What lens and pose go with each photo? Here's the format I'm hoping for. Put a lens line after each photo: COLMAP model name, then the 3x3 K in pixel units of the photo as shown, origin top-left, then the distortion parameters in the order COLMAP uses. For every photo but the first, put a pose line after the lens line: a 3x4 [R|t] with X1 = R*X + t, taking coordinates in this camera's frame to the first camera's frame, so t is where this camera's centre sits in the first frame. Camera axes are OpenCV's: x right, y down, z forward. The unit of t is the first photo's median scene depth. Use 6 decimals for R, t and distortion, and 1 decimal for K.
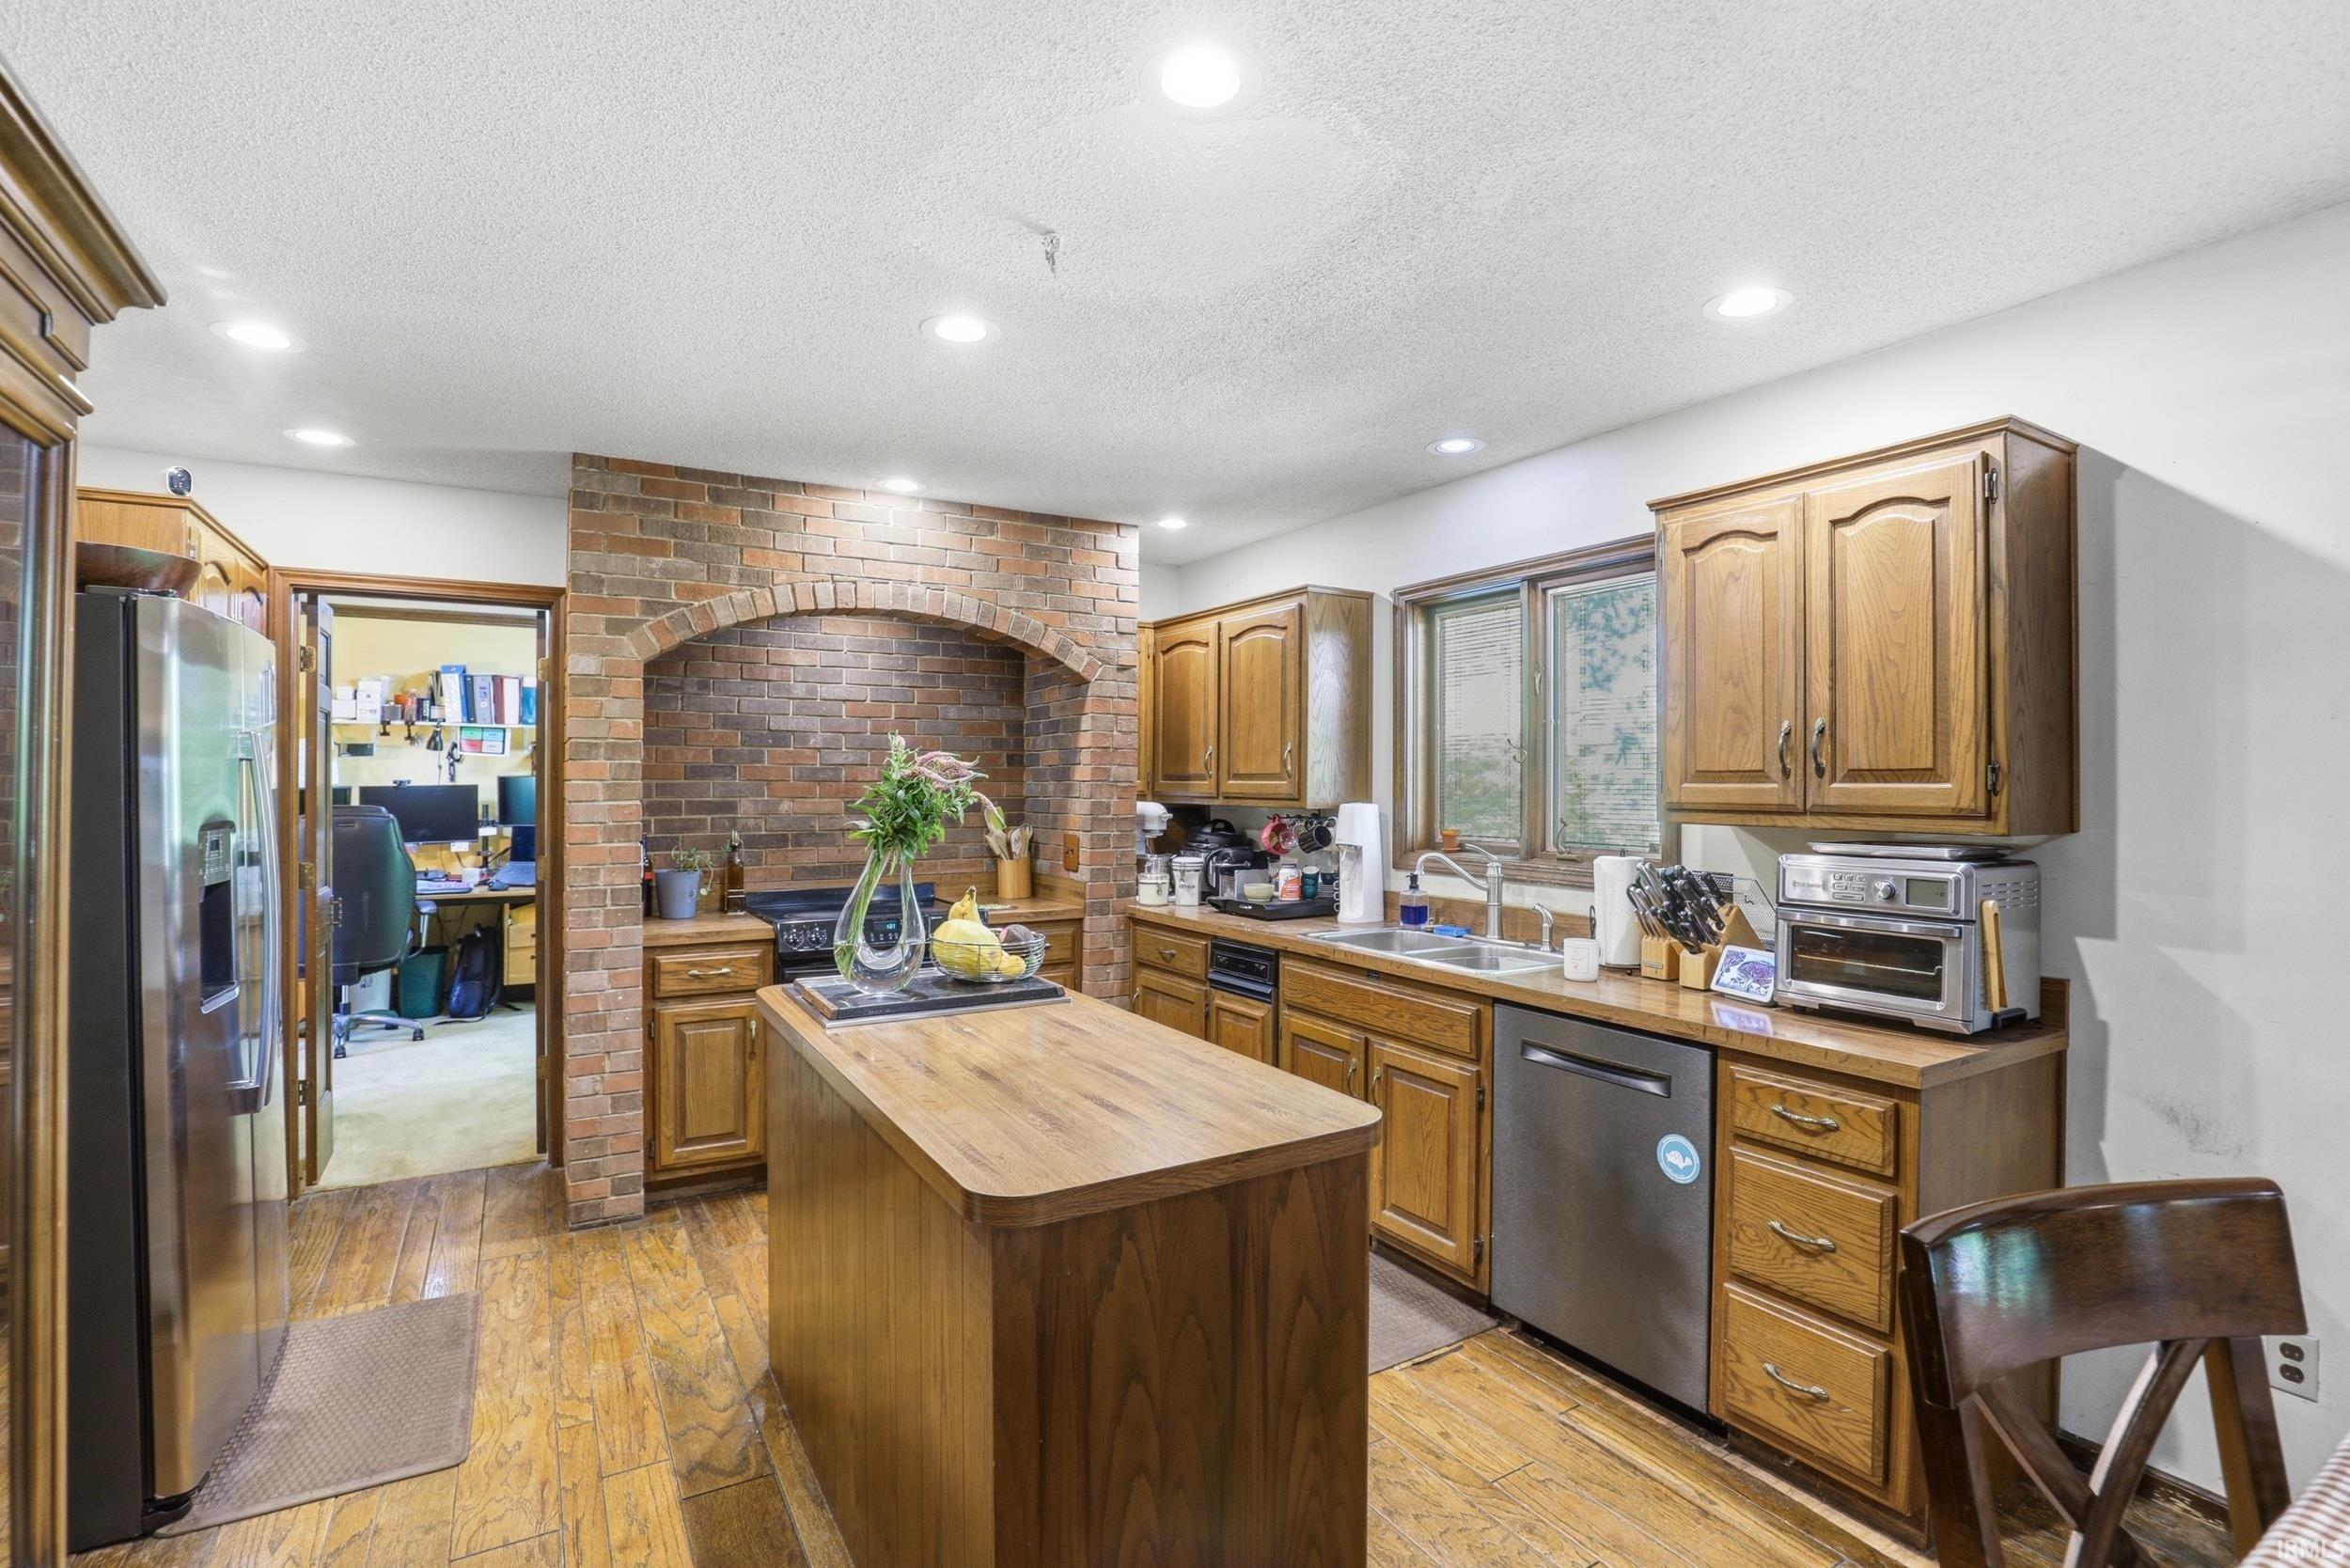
lens RADIAL K [[1084.9, 0, 1179.6], [0, 1084.9, 780.1], [0, 0, 1]] dist [-0.033076, 0.003669]
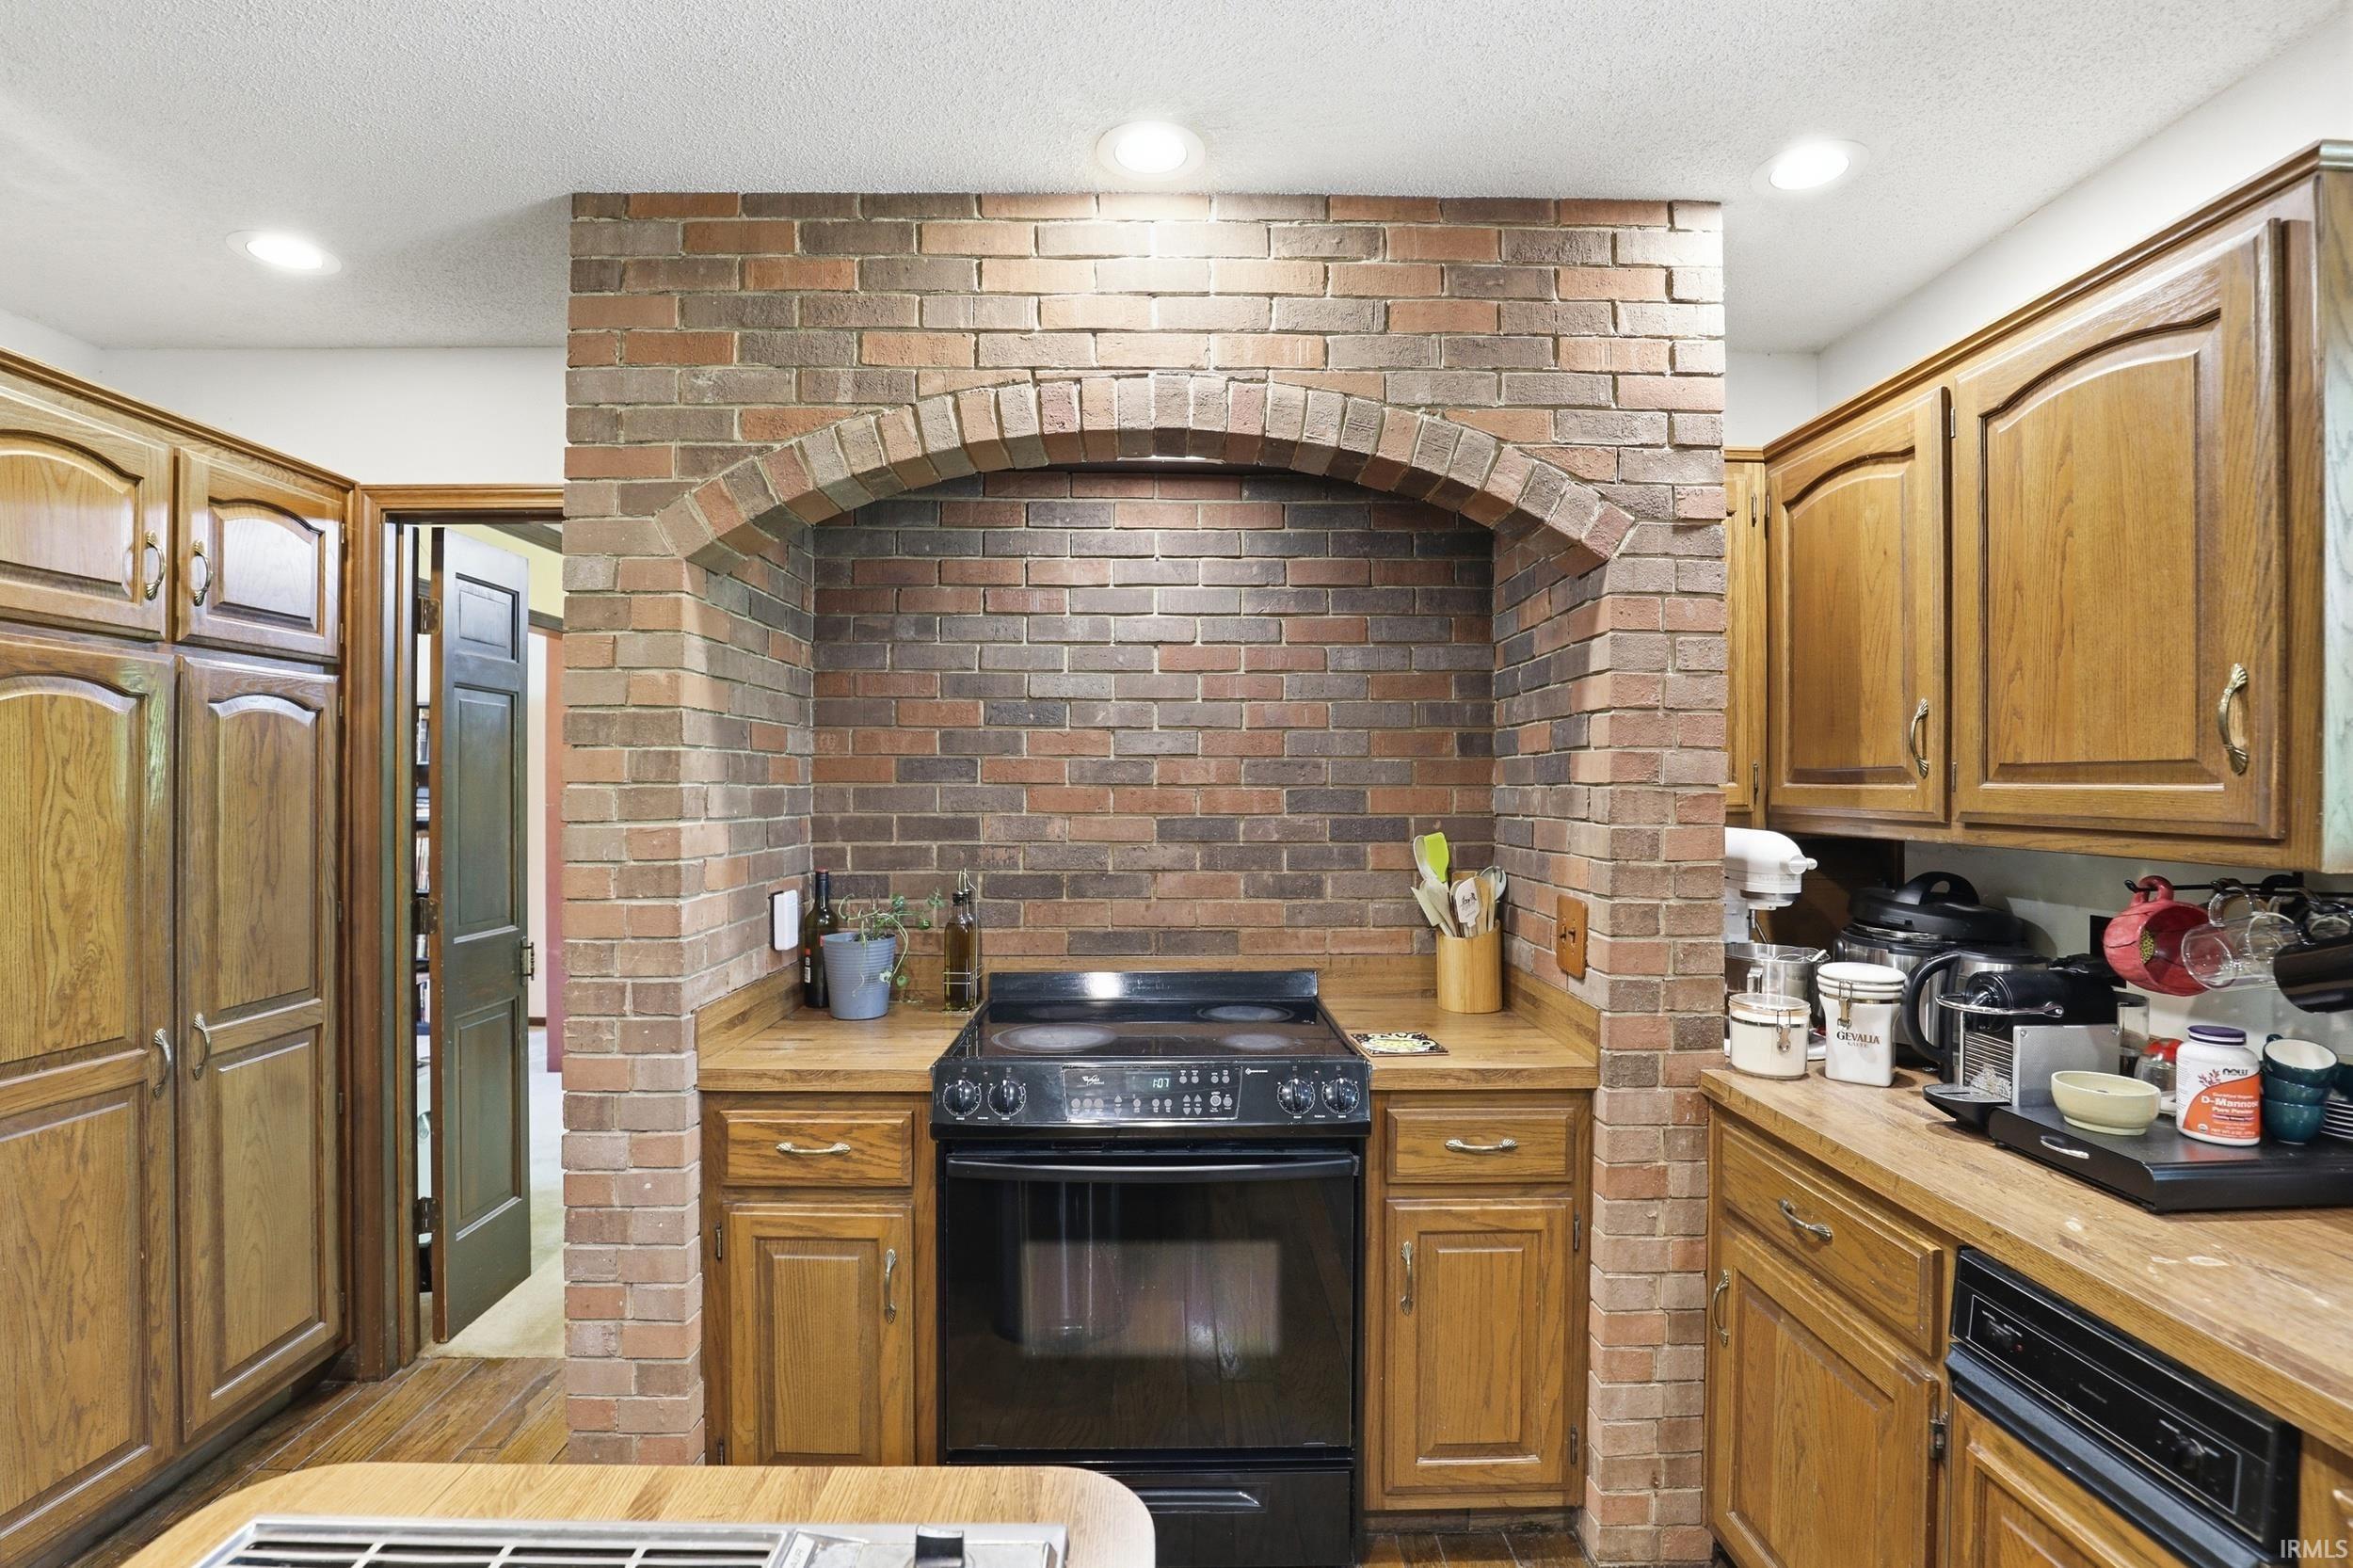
lens RADIAL K [[1086.2, 0, 1187.4], [0, 1086.2, 775.4], [0, 0, 1]] dist [-0.033076, 0.003669]
pose [[0.869131, -0.004527, -0.494561, -0.013733], [0.001176, 0.999974, -0.007088, 0.000201], [0.494580, 0.005579, 0.869114, 0.532849]]
